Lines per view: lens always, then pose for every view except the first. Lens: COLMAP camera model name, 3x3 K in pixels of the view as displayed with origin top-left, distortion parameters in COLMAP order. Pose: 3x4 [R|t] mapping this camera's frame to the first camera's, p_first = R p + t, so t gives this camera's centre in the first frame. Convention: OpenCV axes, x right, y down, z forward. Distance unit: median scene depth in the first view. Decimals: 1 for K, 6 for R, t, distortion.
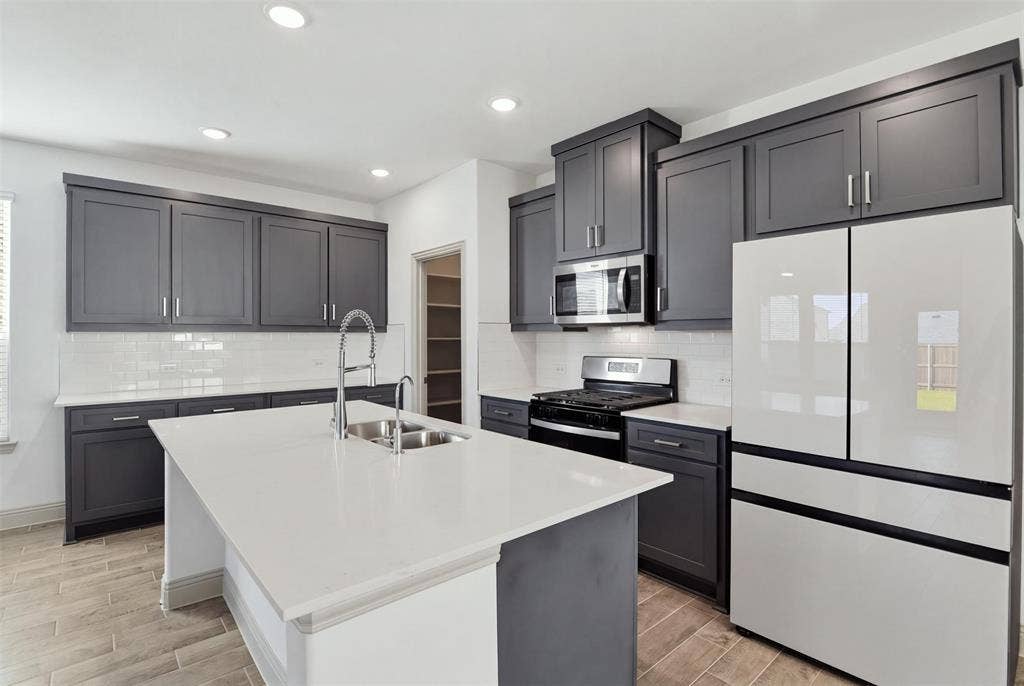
lens RADIAL K [[497.5, 0, 506.2], [0, 497.5, 335.8], [0, 0, 1]] dist [-0.004199, -0.001679]
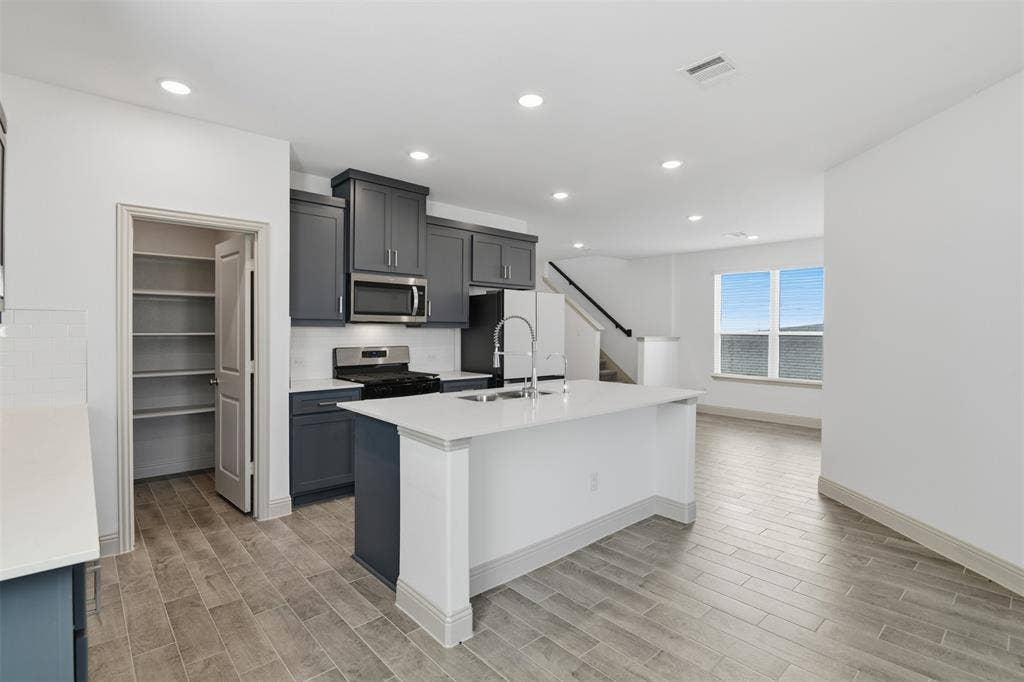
lens RADIAL K [[490.9, 0, 515.2], [0, 490.9, 343.0], [0, 0, 1]] dist [-0.005049, -0.000343]
pose [[-0.035222, -0.025252, 0.999060, -1.003099], [-0.004924, 0.999673, 0.025094, -0.002570], [-0.999367, -0.004035, -0.035334, 0.607108]]
